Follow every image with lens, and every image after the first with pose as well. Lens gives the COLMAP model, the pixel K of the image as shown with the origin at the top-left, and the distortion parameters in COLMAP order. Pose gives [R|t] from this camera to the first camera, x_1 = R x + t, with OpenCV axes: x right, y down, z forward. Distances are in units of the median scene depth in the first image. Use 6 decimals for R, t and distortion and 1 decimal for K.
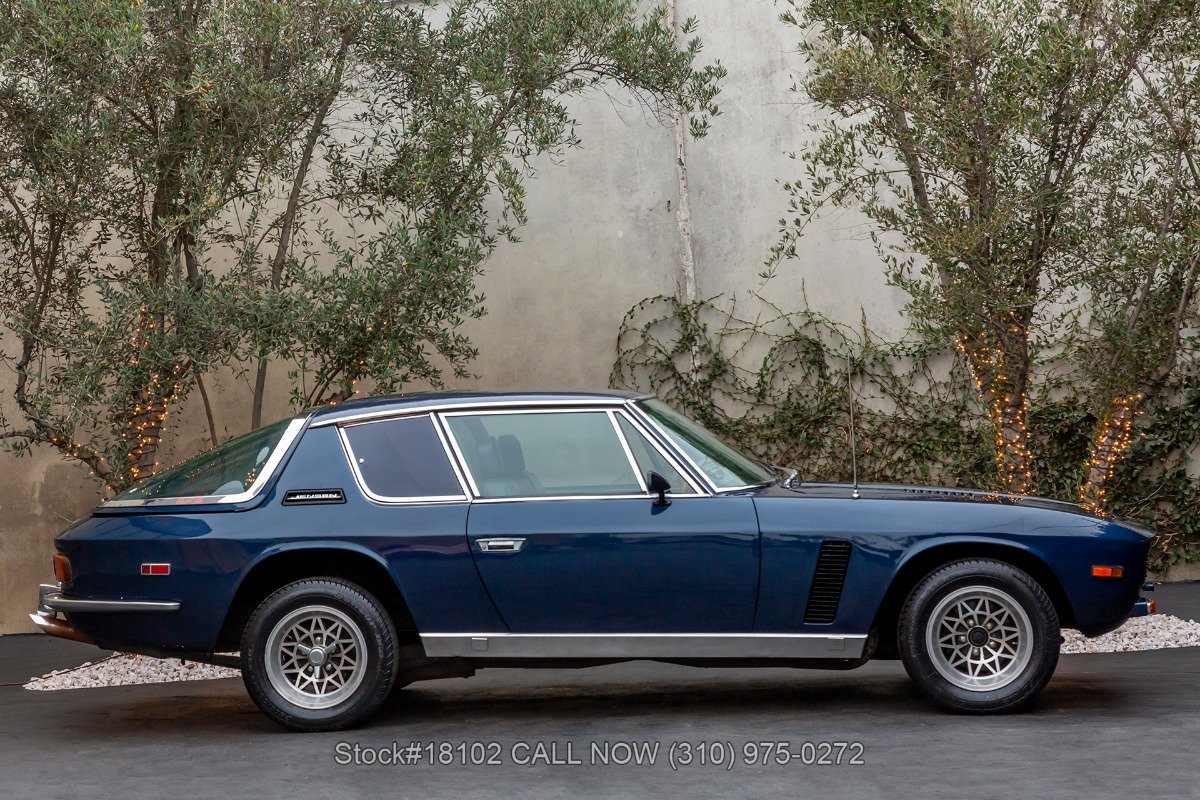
lens RADIAL K [[3074.6, 0, 591.2], [0, 3074.6, 424.2], [0, 0, 1]] dist [0.551607, 0.000000]
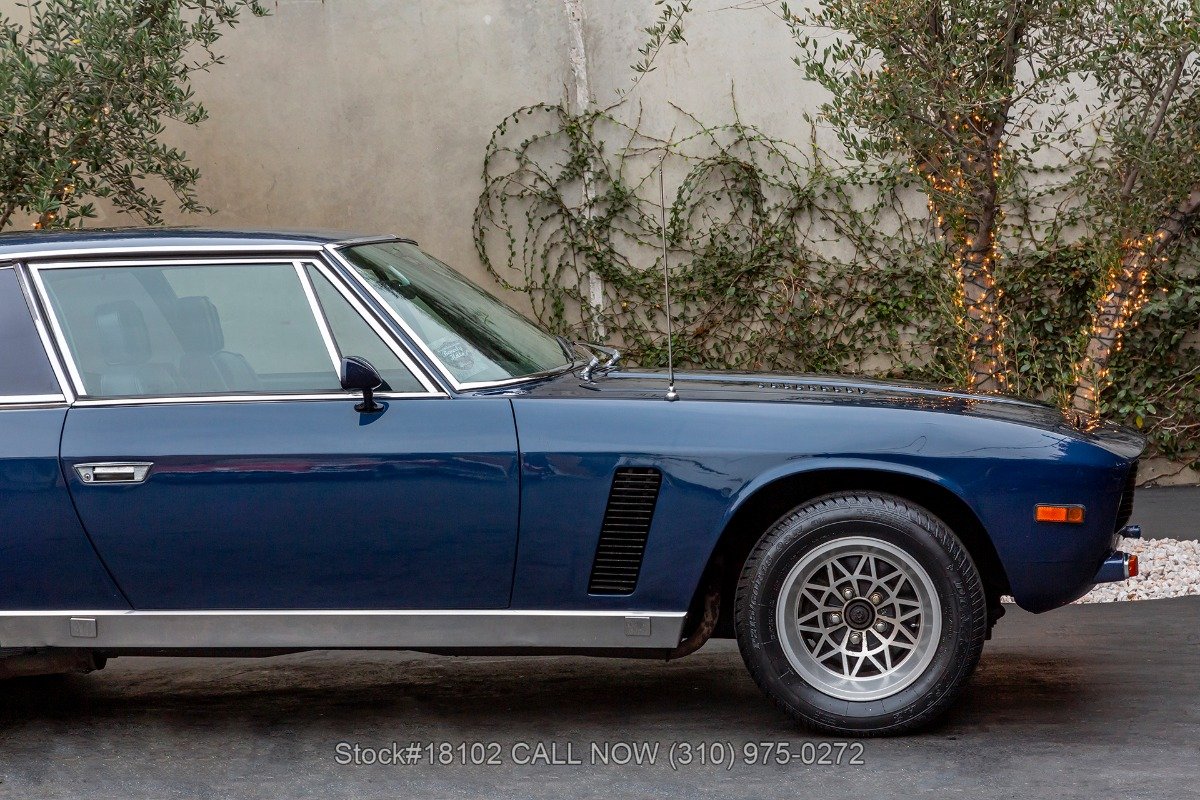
lens RADIAL K [[3074.6, 0, 612.4], [0, 3074.6, 407.6], [0, 0, 1]] dist [0.551607, 0.000000]
pose [[0.999386, -0.000107, -0.035040, 0.076503], [0.001703, 0.998962, 0.045521, -0.002644], [0.034998, -0.045553, 0.998349, 0.289728]]
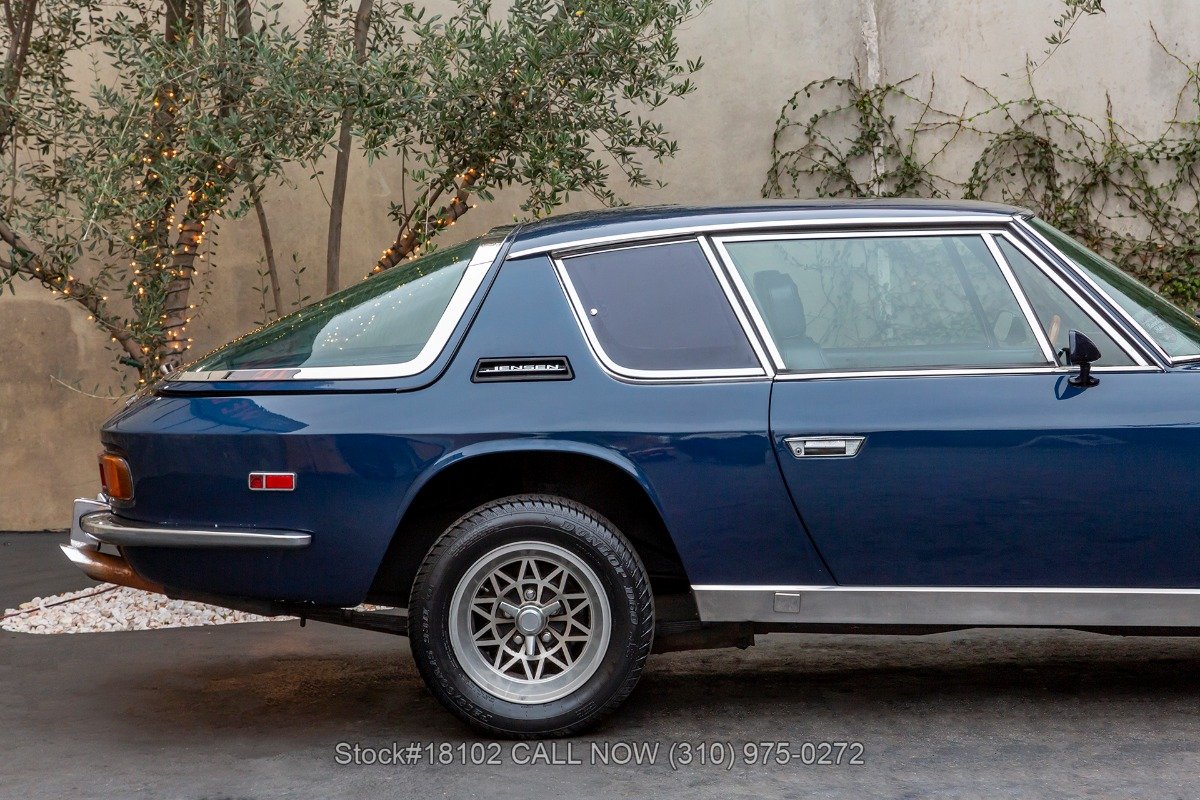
lens RADIAL K [[3074.6, 0, 613.4], [0, 3074.6, 414.6], [0, 0, 1]] dist [0.551607, 0.000000]
pose [[0.997915, 0.001198, 0.064534, -0.090341], [-0.004629, 0.998581, 0.053051, -0.000471], [-0.064379, -0.053239, 0.996504, 0.300578]]
